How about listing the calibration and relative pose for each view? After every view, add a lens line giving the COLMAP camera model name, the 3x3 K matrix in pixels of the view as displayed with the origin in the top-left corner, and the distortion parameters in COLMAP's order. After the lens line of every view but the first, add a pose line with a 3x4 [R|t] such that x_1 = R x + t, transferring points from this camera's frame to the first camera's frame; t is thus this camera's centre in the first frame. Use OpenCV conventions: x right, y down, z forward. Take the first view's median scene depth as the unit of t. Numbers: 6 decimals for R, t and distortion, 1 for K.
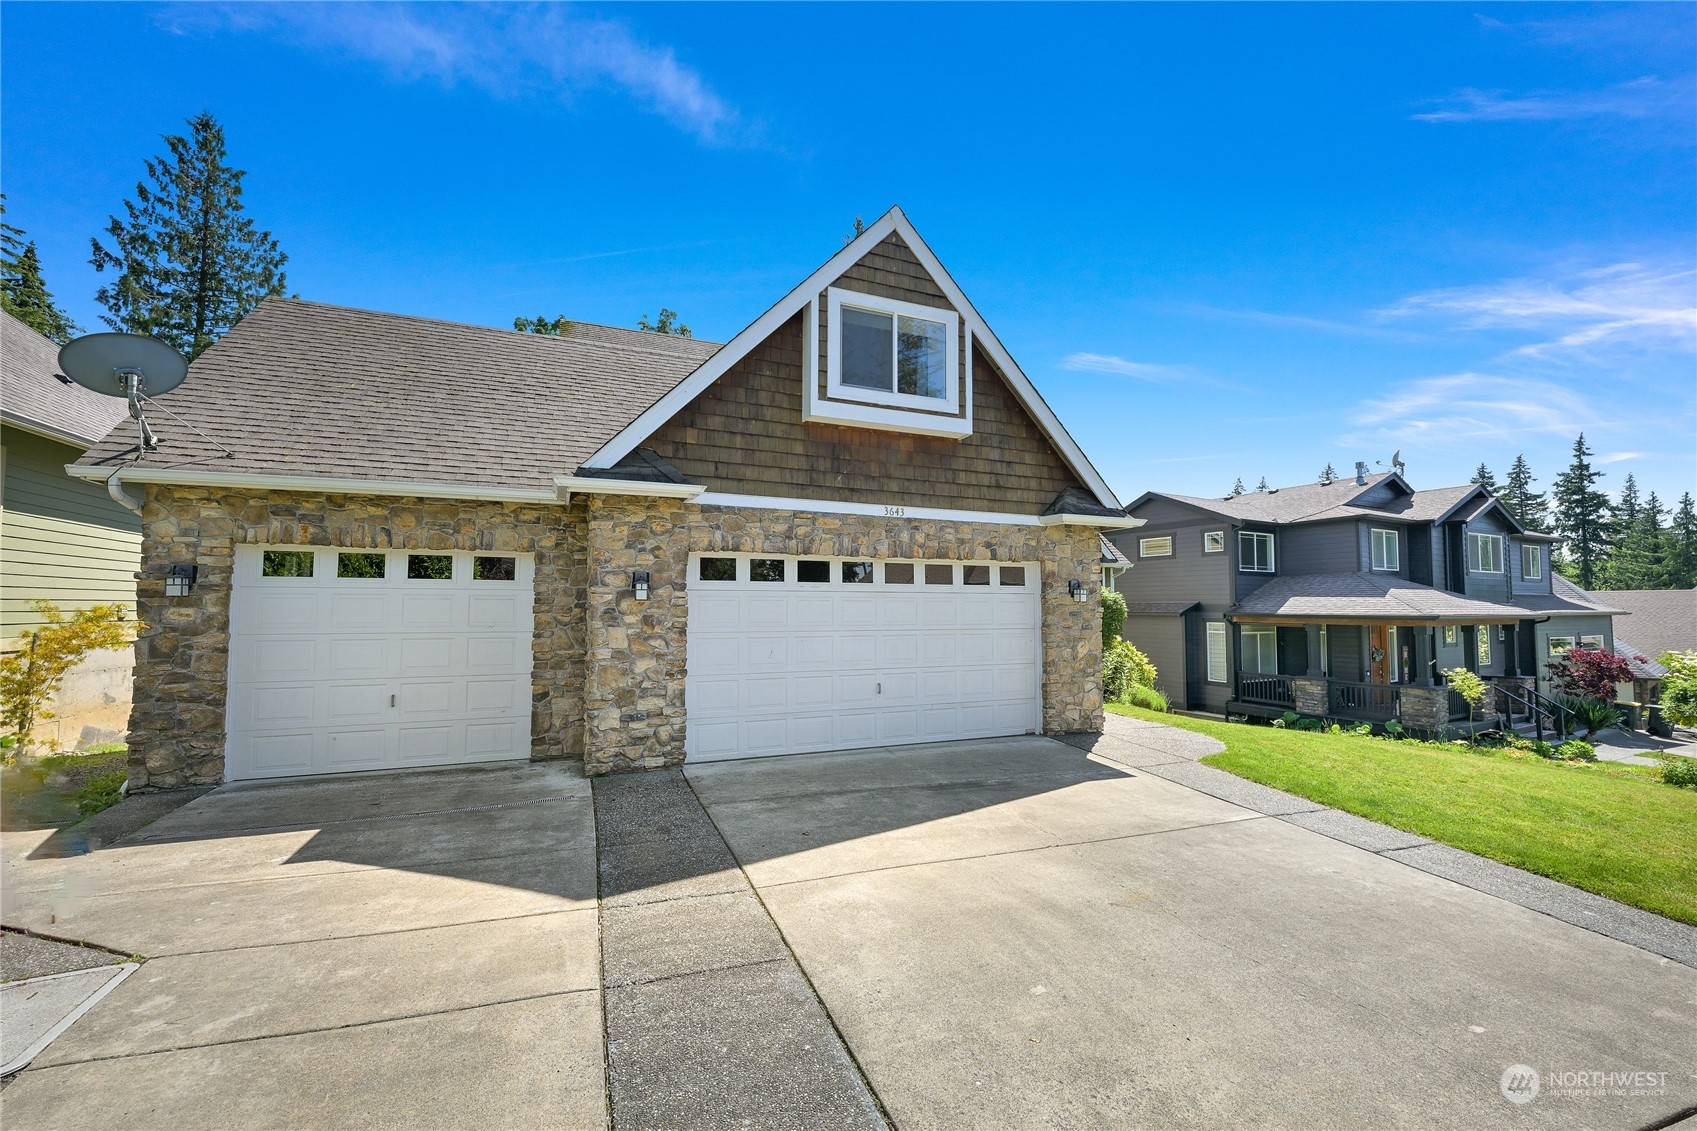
lens RADIAL K [[682.8, 0, 848.5], [0, 682.8, 565.5], [0, 0, 1]] dist [-0.000925, -0.000111]
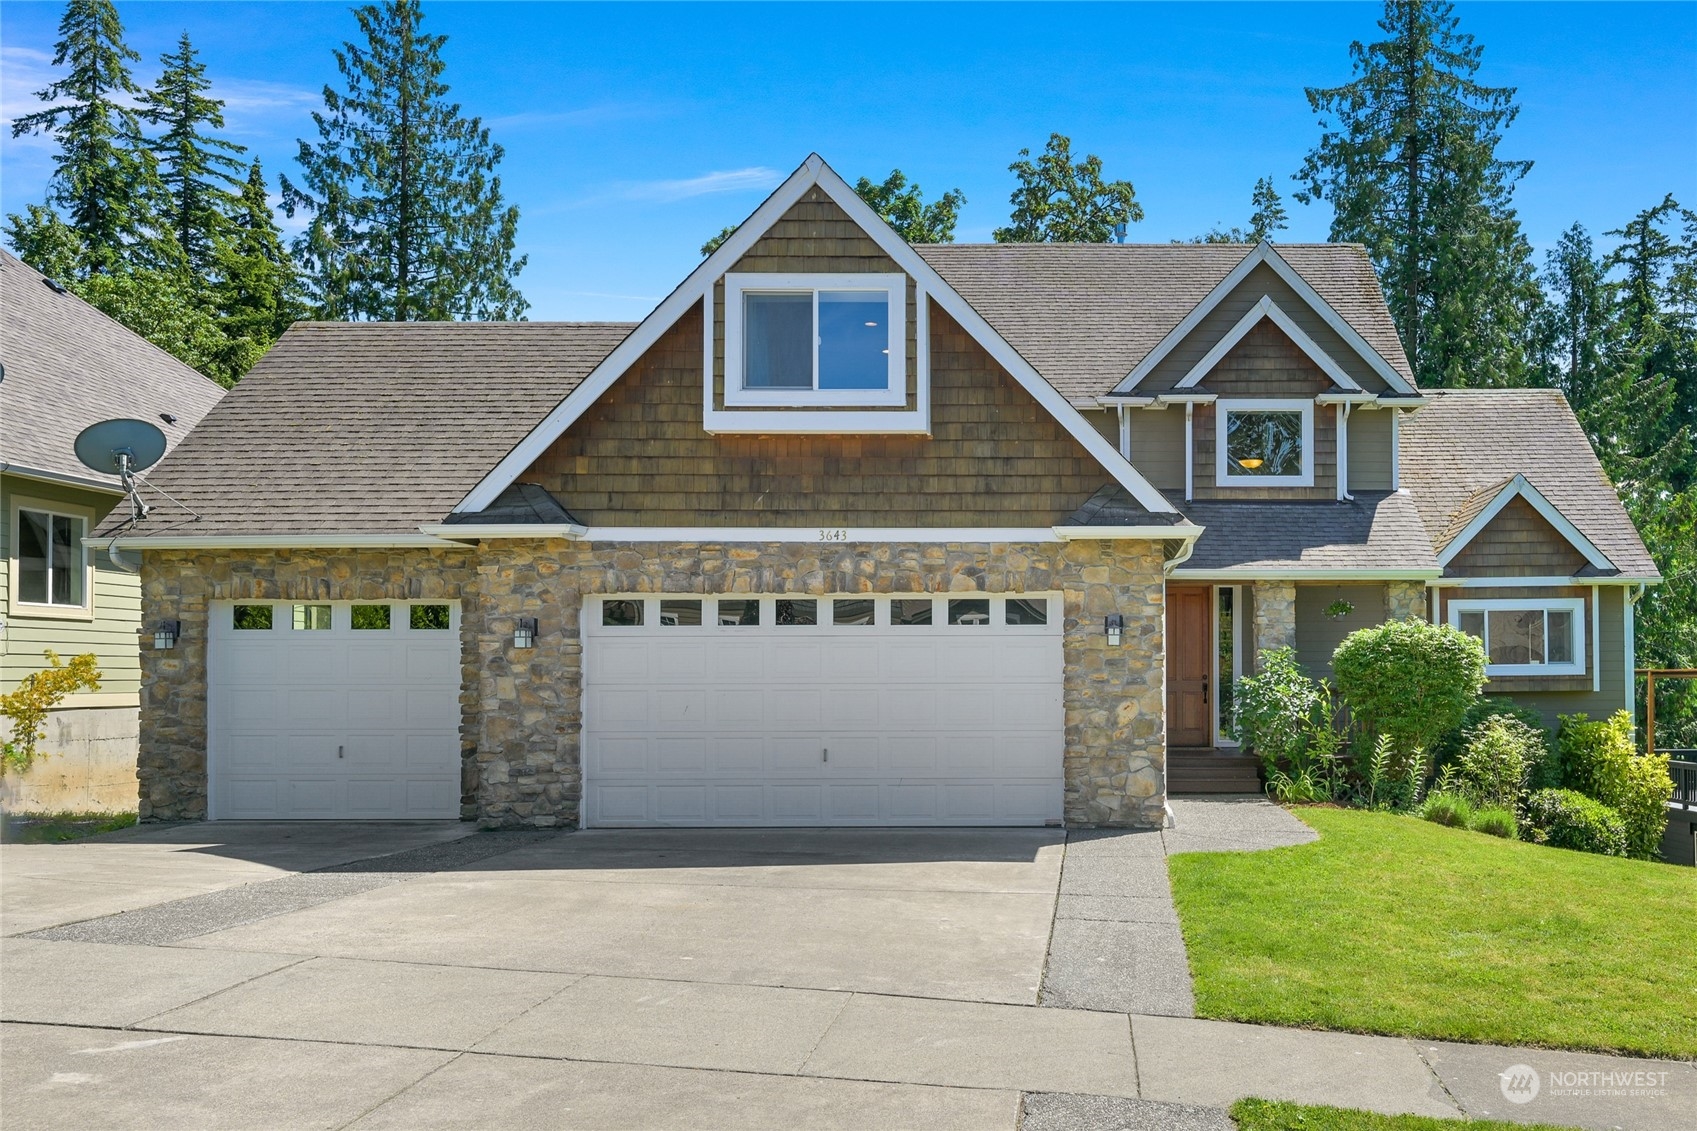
lens RADIAL K [[1193.3, 0, 847.8], [0, 1193.3, 634.1], [0, 0, 1]] dist [-0.000944, 0.000305]
pose [[0.923934, -0.015597, -0.382234, 0.677610], [0.027798, 0.999264, 0.026418, 0.000318], [0.381540, -0.035034, 0.923688, -0.319813]]
